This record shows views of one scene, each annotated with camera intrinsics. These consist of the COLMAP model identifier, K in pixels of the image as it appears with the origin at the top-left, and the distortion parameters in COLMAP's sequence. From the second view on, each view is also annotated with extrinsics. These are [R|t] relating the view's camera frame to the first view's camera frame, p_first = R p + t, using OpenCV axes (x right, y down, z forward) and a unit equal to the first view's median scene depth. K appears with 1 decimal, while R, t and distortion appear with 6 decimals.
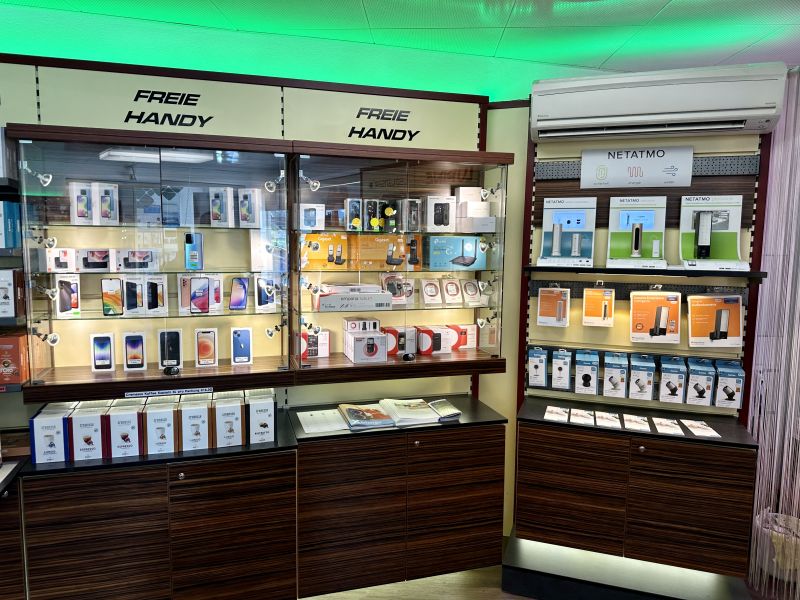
lens RADIAL K [[566.5, 0, 383.1], [0, 566.5, 296.3], [0, 0, 1]] dist [0.035846, -0.075589]
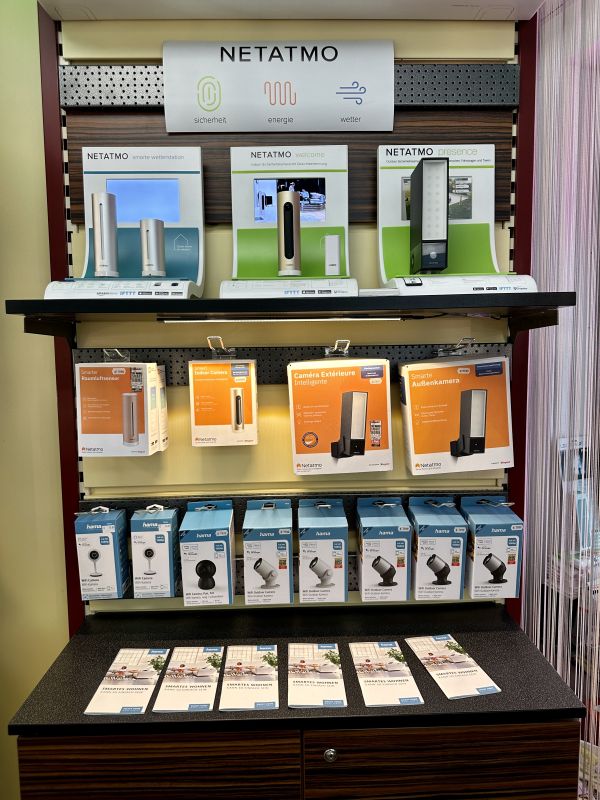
lens RADIAL K [[564.0, 0, 299.8], [0, 564.0, 403.6], [0, 0, 1]] dist [0.168659, -0.313667]
pose [[0.931043, -0.060351, 0.359884, 0.285104], [0.062899, 0.998009, 0.004638, 0.022143], [-0.359447, 0.018319, 0.932986, 0.588169]]
